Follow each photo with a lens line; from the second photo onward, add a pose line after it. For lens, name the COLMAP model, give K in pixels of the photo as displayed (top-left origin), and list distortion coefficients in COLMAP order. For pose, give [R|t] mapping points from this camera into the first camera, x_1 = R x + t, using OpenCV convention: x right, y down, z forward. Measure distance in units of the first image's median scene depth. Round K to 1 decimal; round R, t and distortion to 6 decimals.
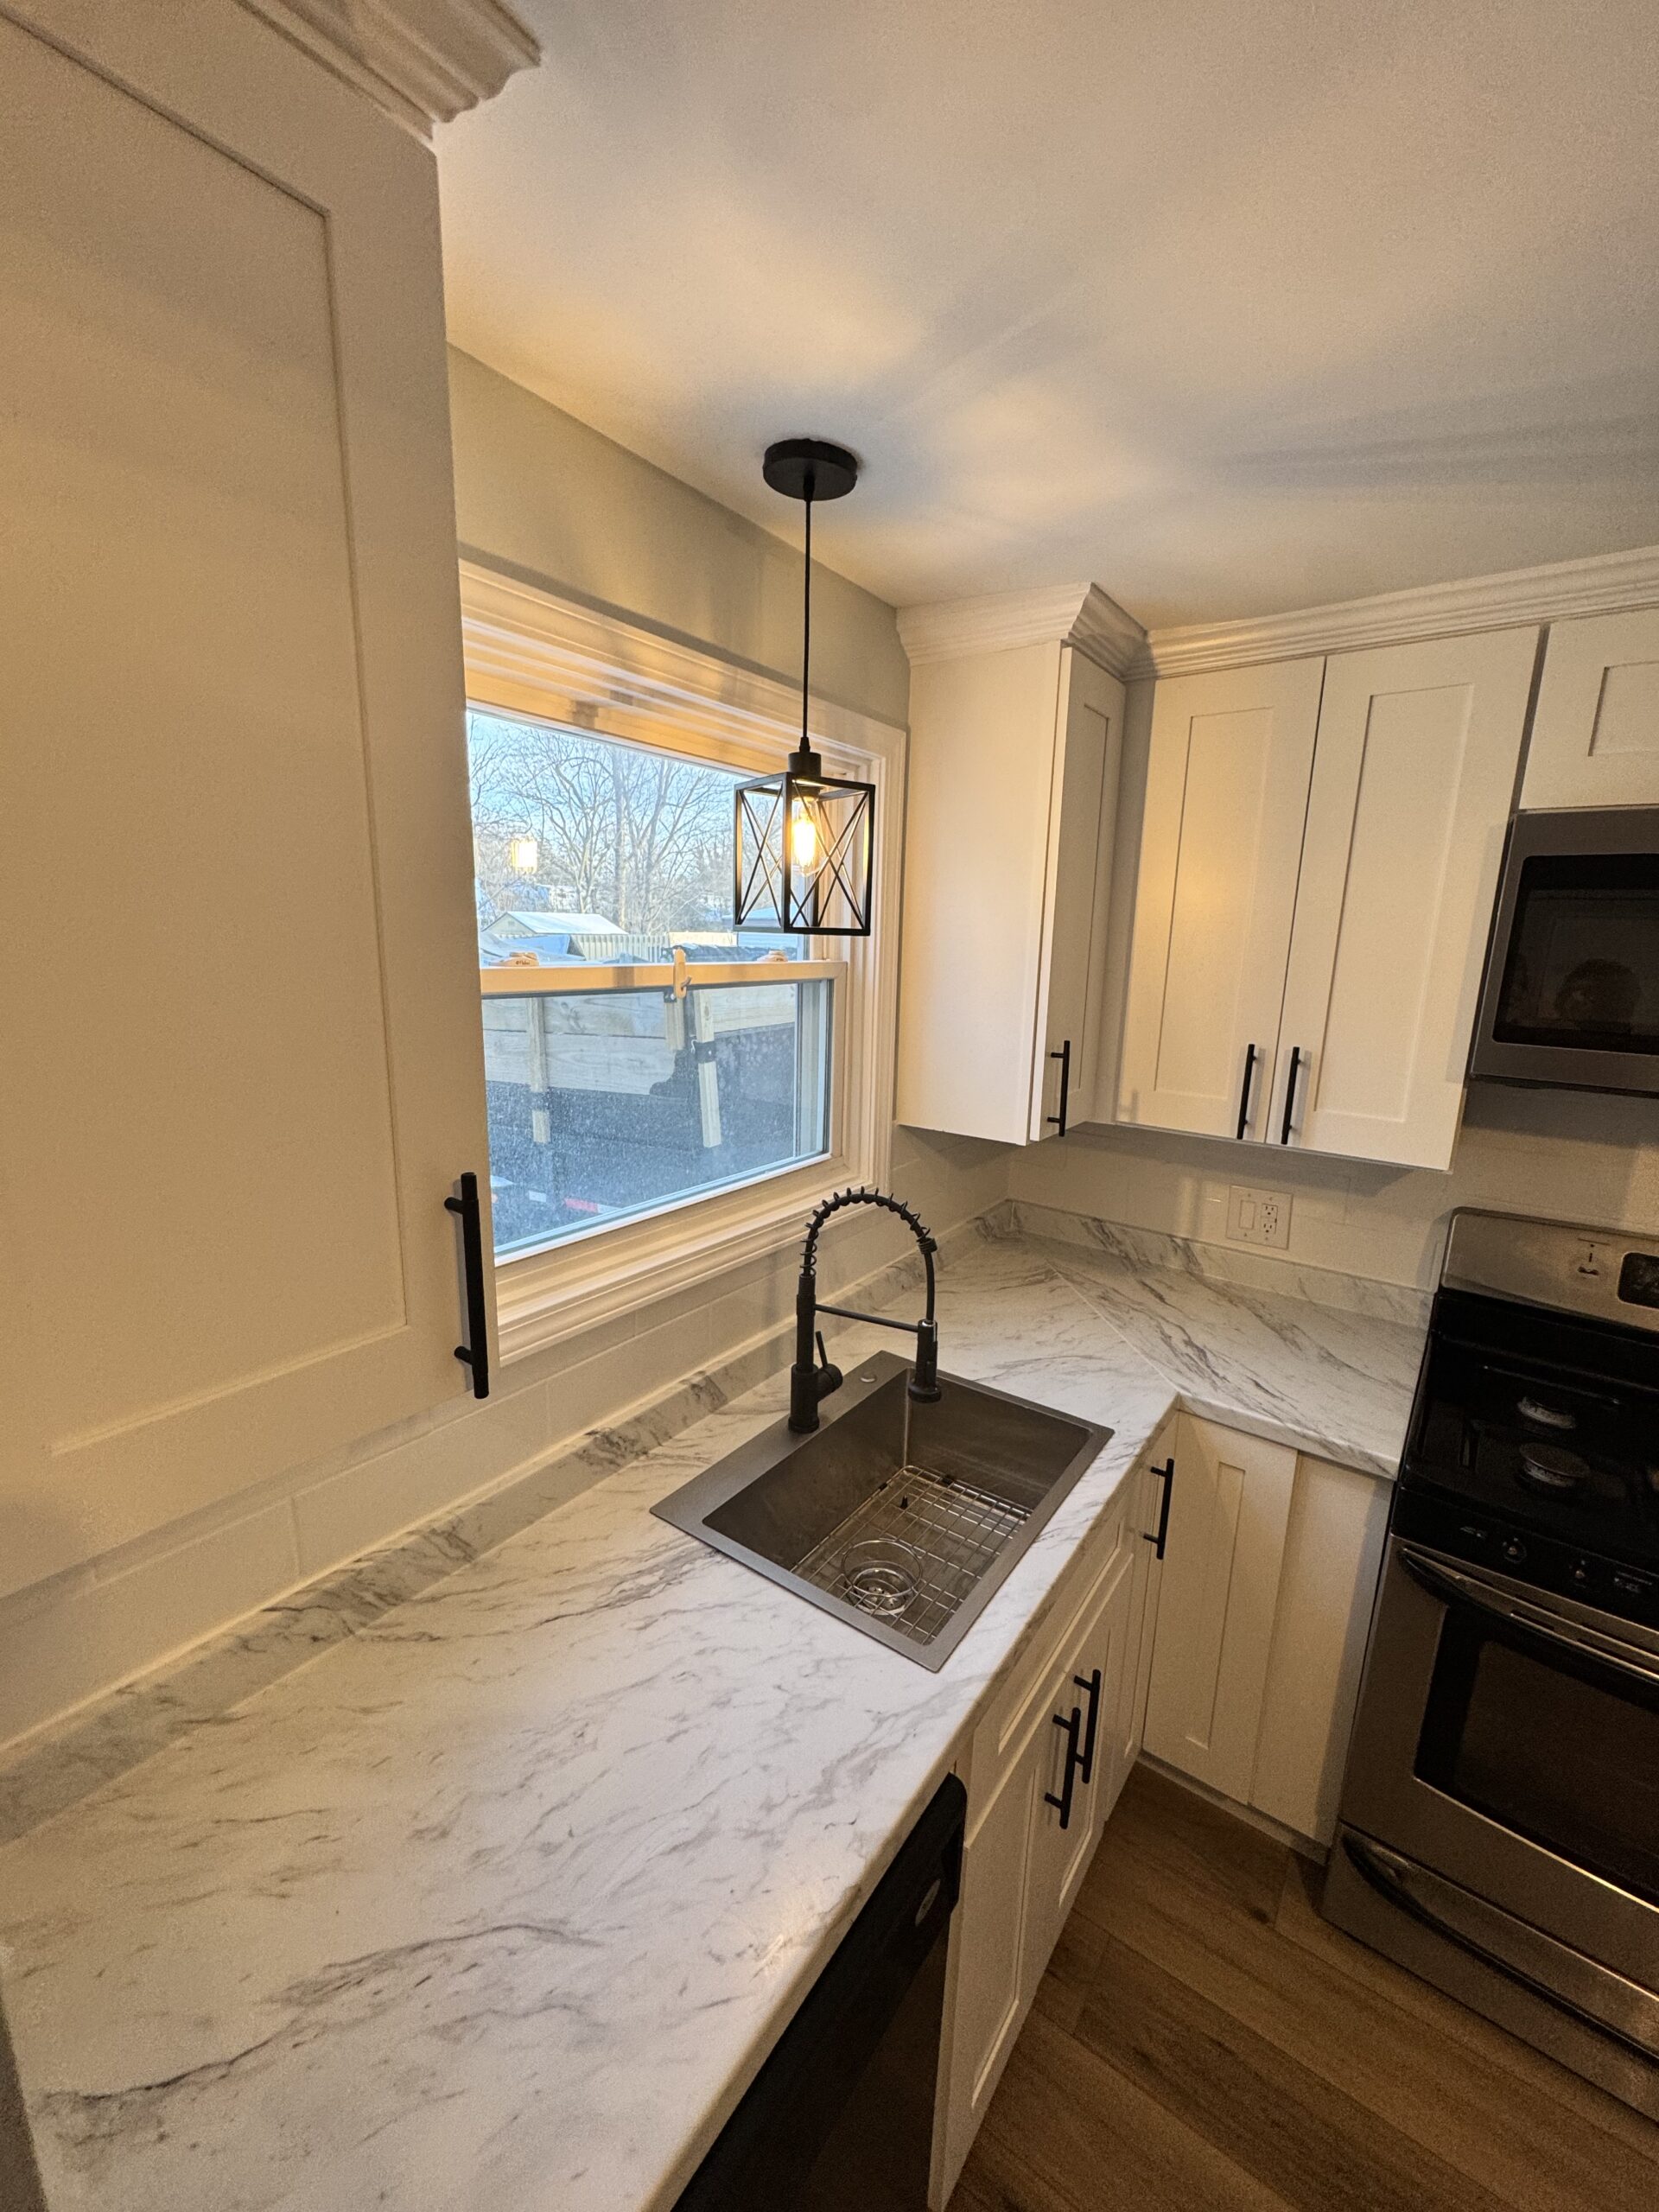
lens RADIAL K [[881.2, 0, 833.6], [0, 881.2, 1108.4], [0, 0, 1]] dist [-0.004012, 0.000744]
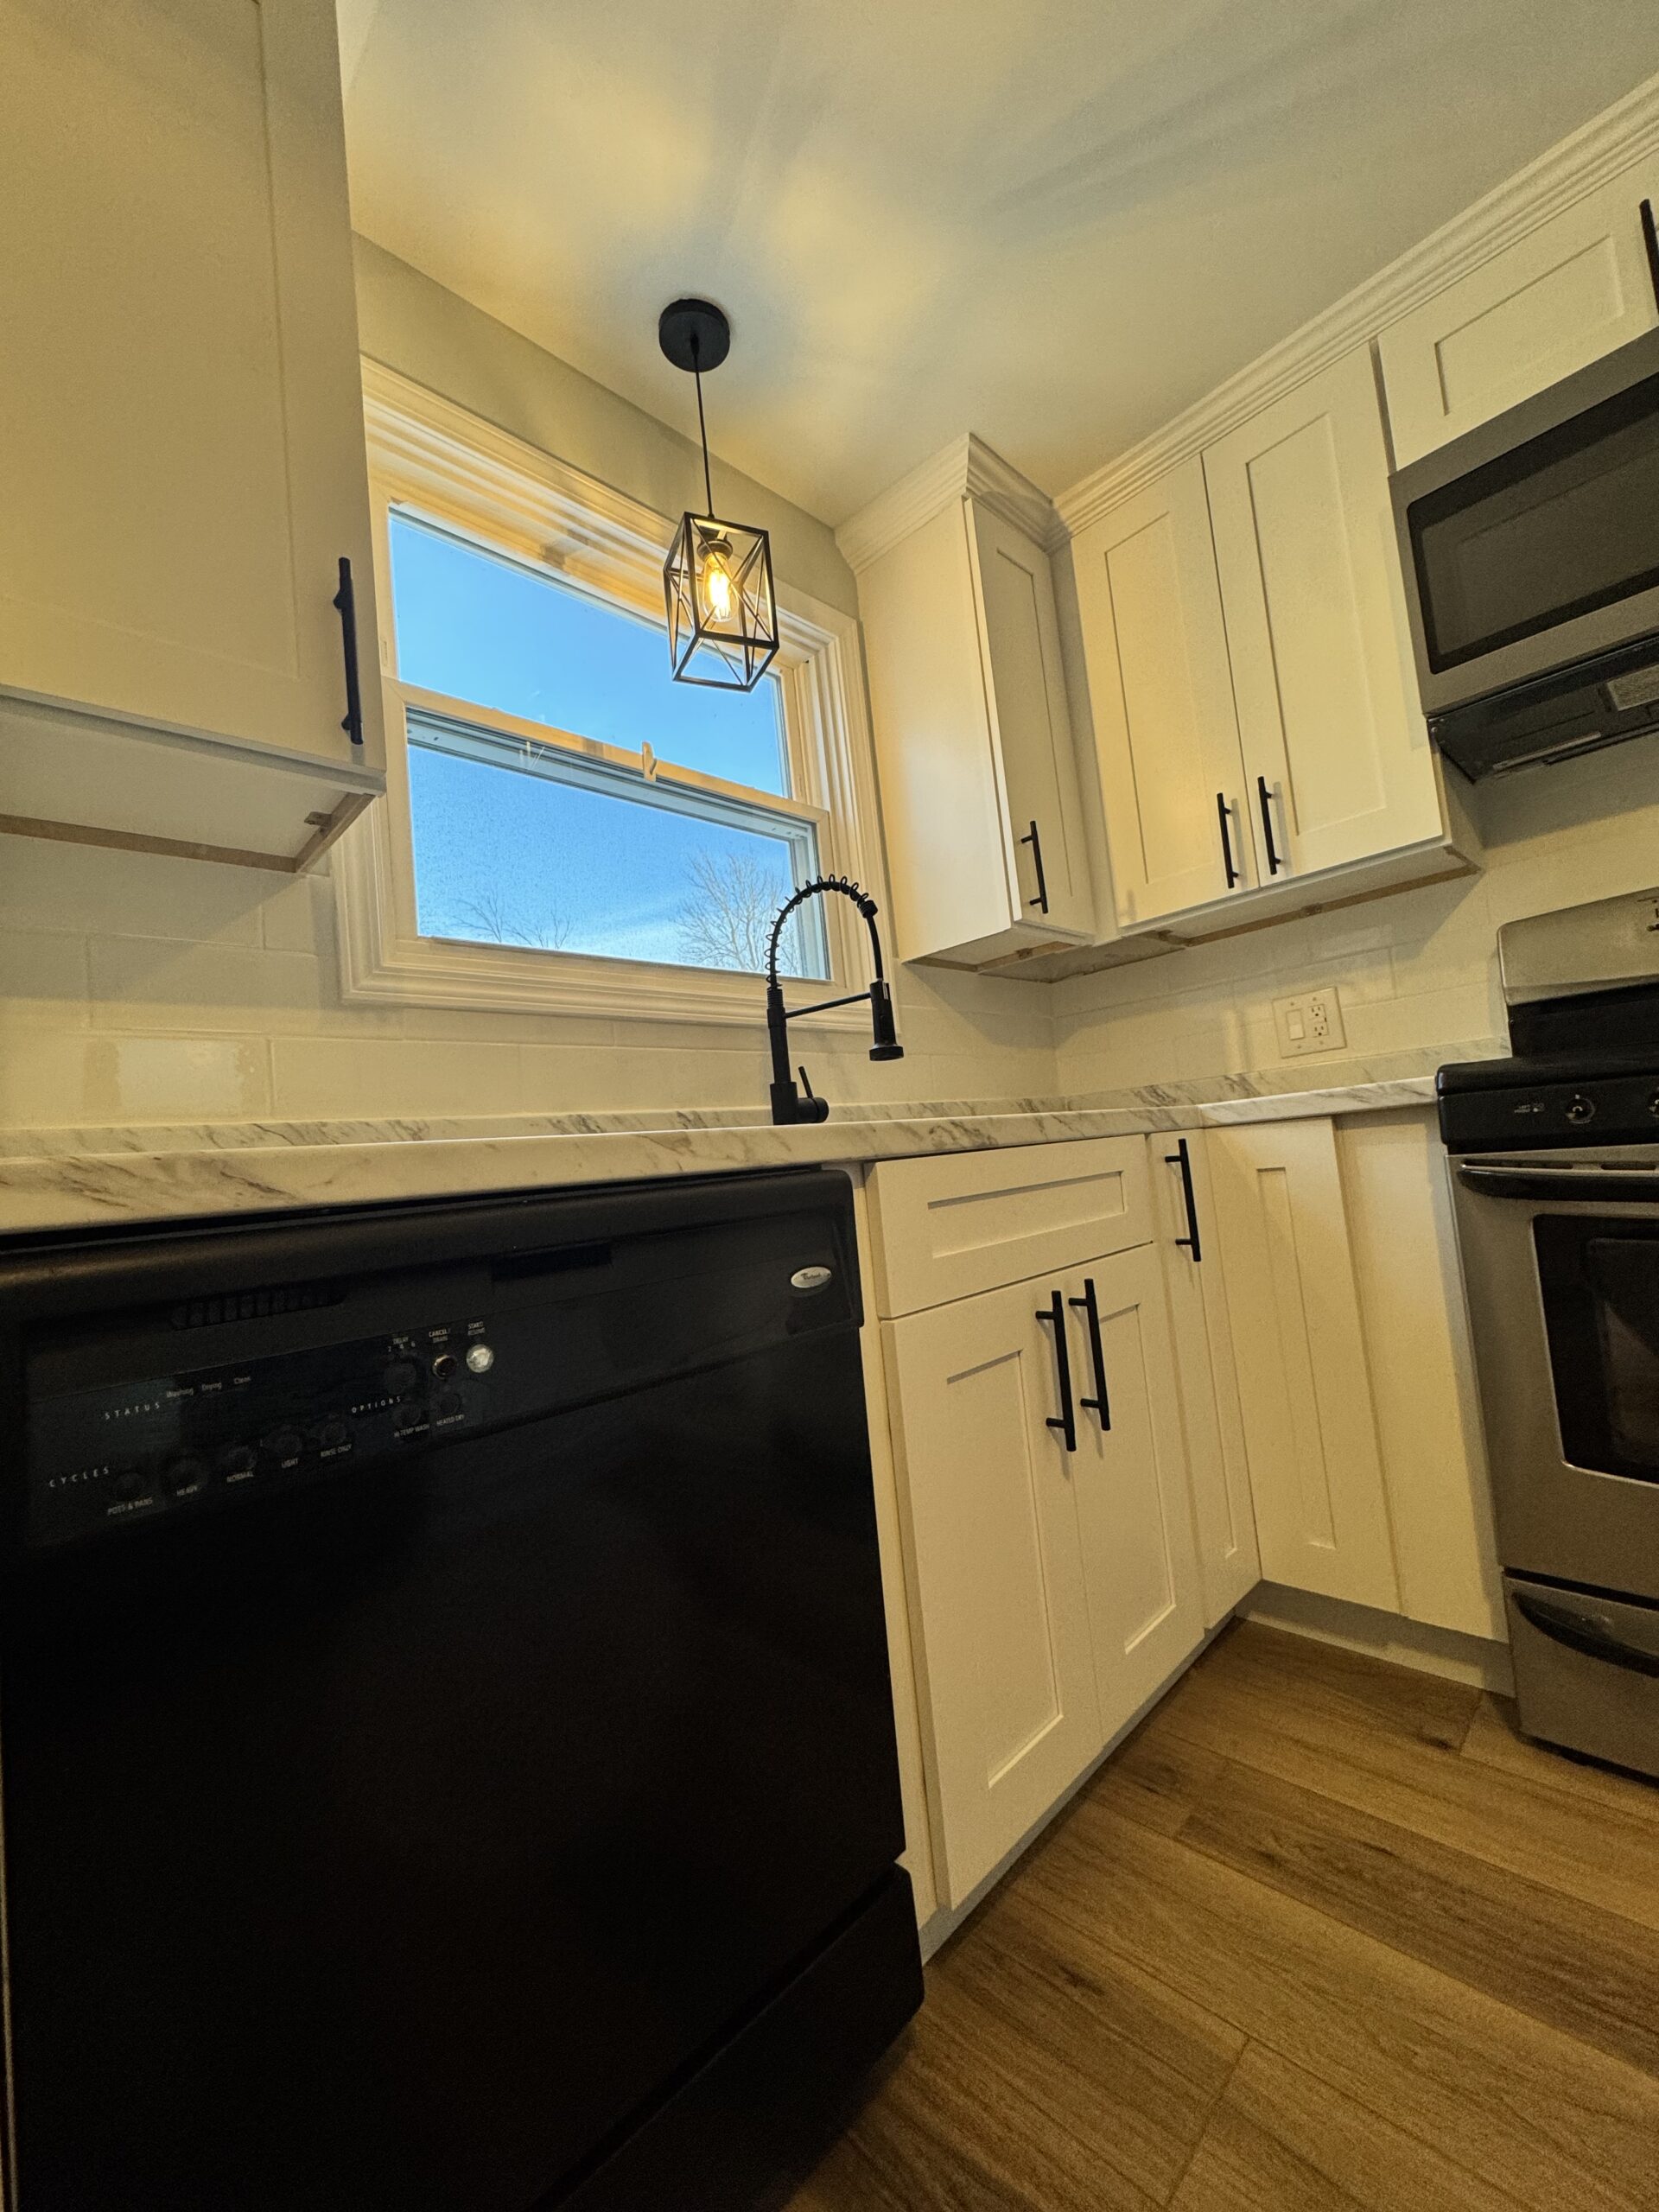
lens RADIAL K [[881.2, 0, 833.7], [0, 881.2, 1106.8], [0, 0, 1]] dist [-0.004012, 0.000744]
pose [[0.977983, -0.133852, -0.160103, 0.163655], [0.088697, 0.961068, -0.261691, 0.525916], [0.188898, 0.241729, 0.951780, 0.042123]]
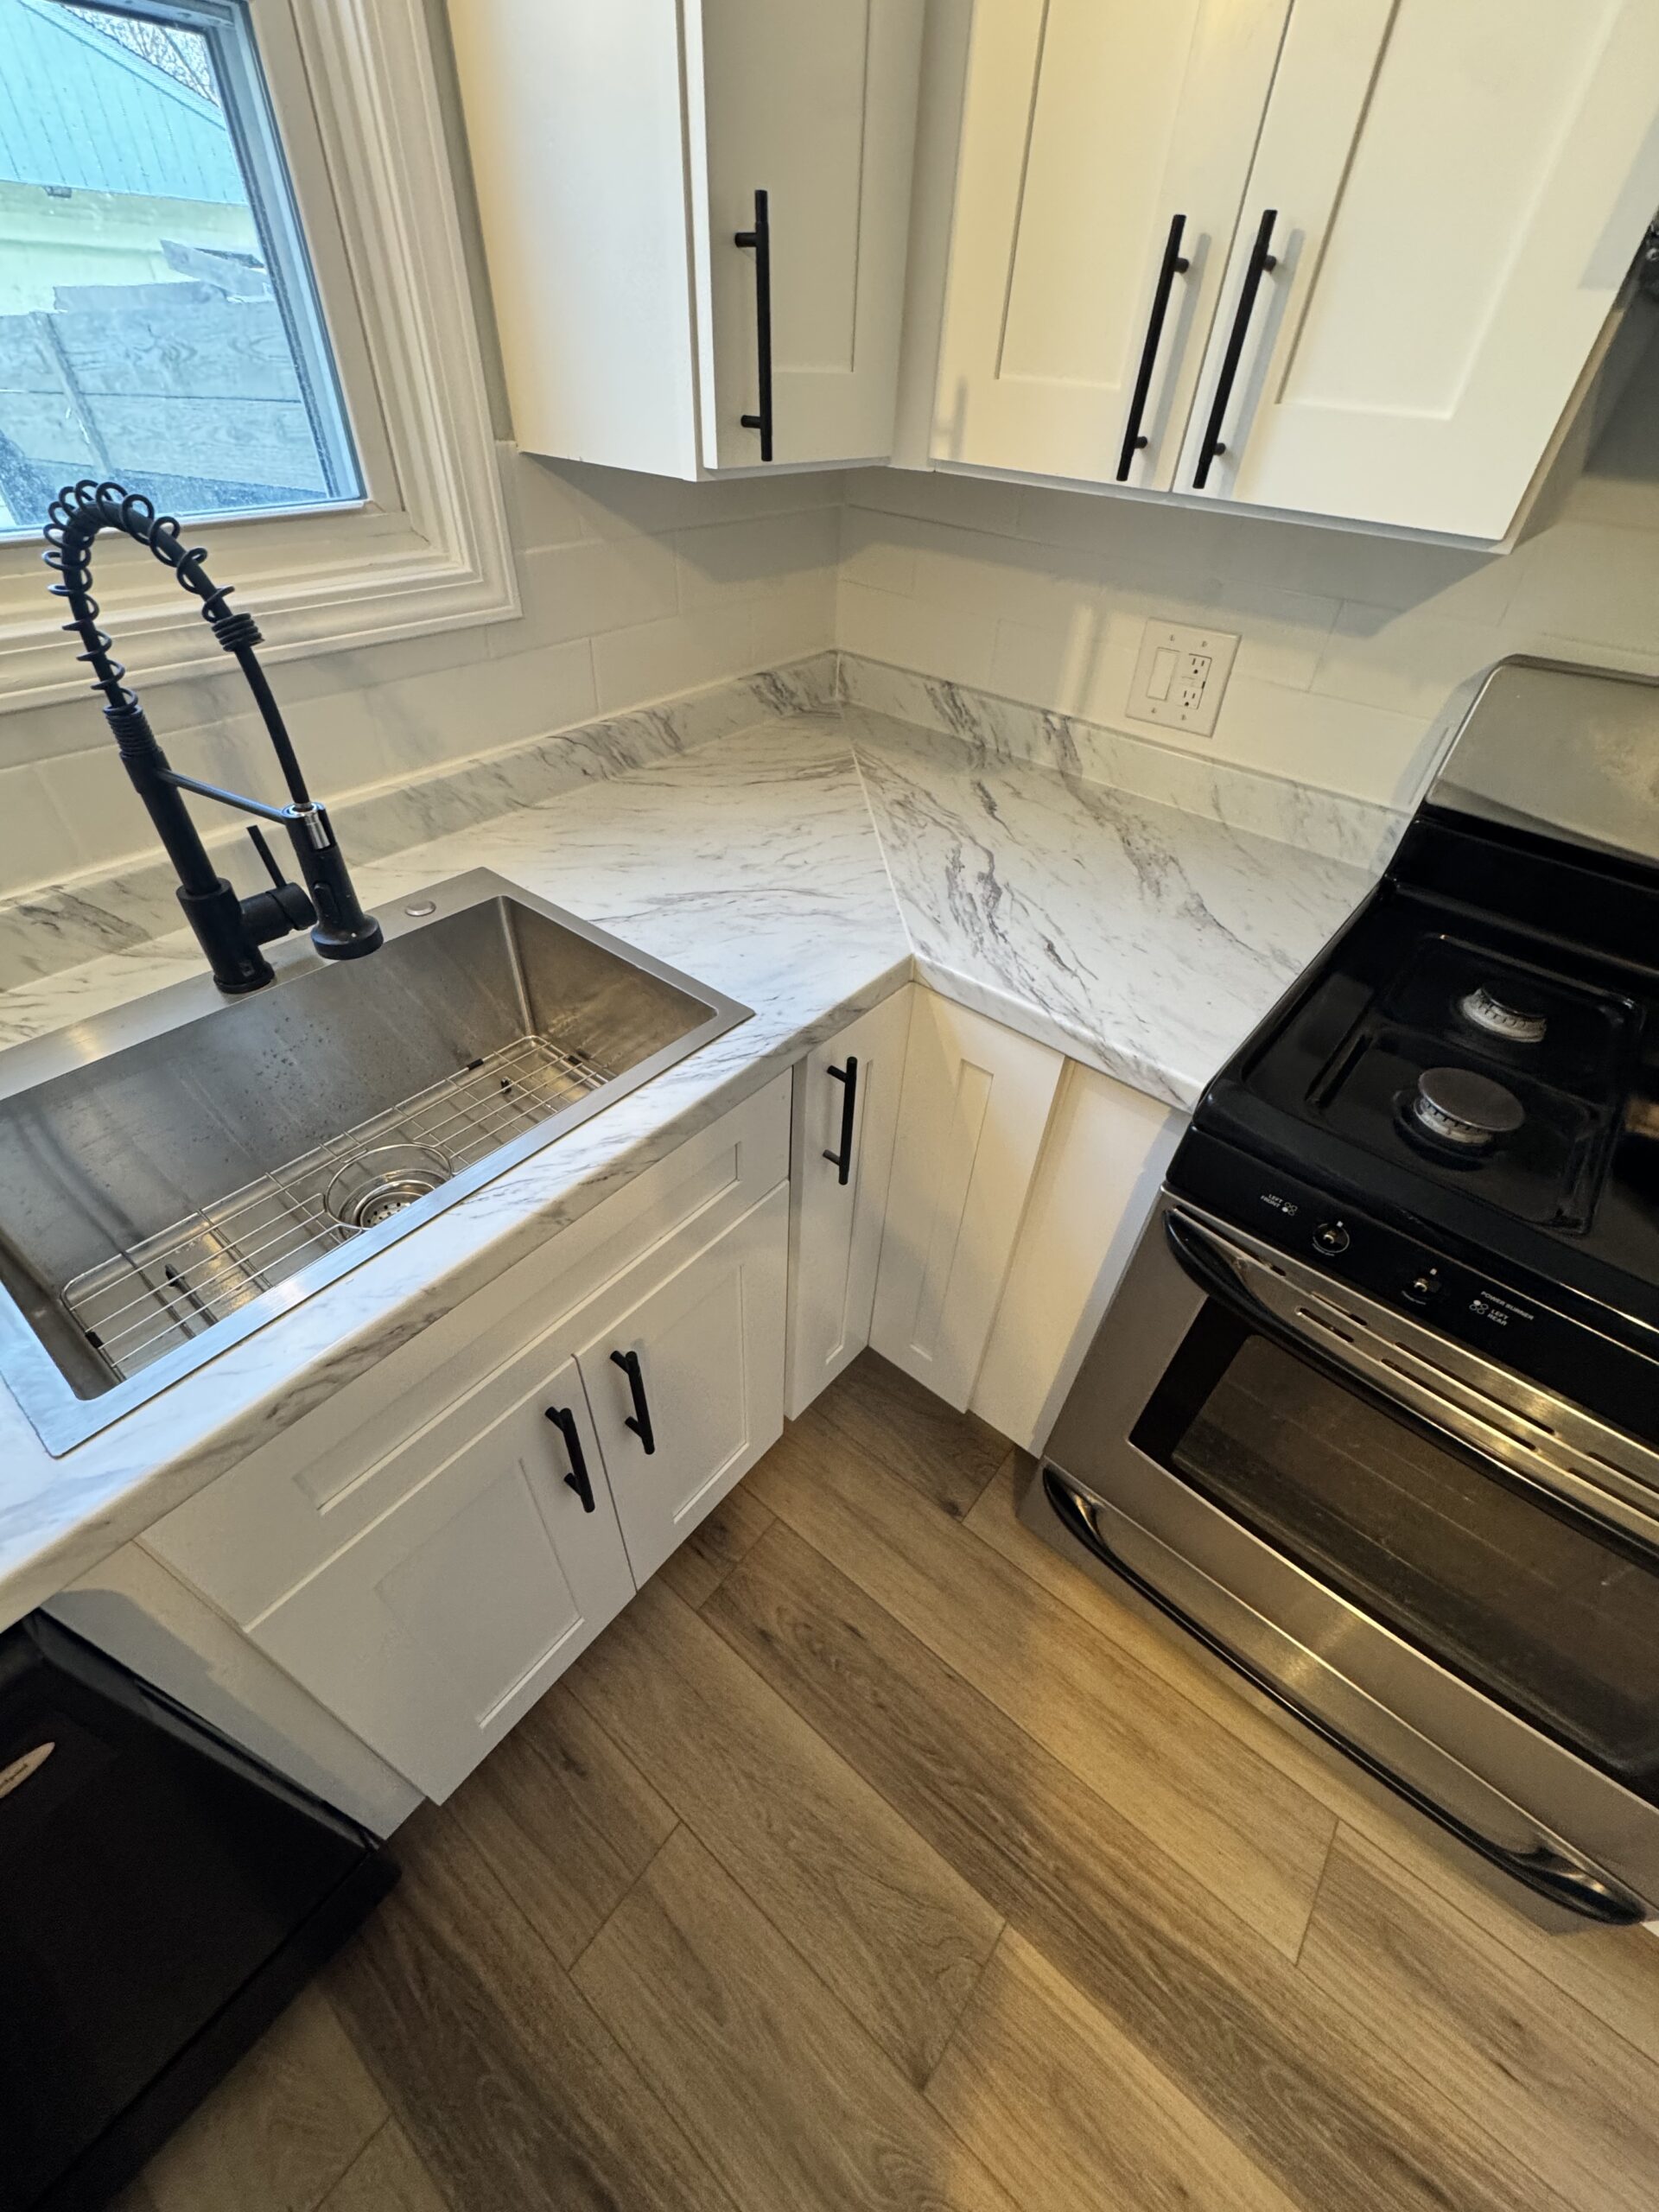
lens RADIAL K [[881.2, 0, 828.5], [0, 881.2, 1108.5], [0, 0, 1]] dist [-0.004012, 0.000744]
pose [[0.998135, 0.052780, -0.030665, 0.354007], [-0.030247, 0.864008, 0.502569, 0.105189], [0.053020, -0.500704, 0.863993, 0.402044]]
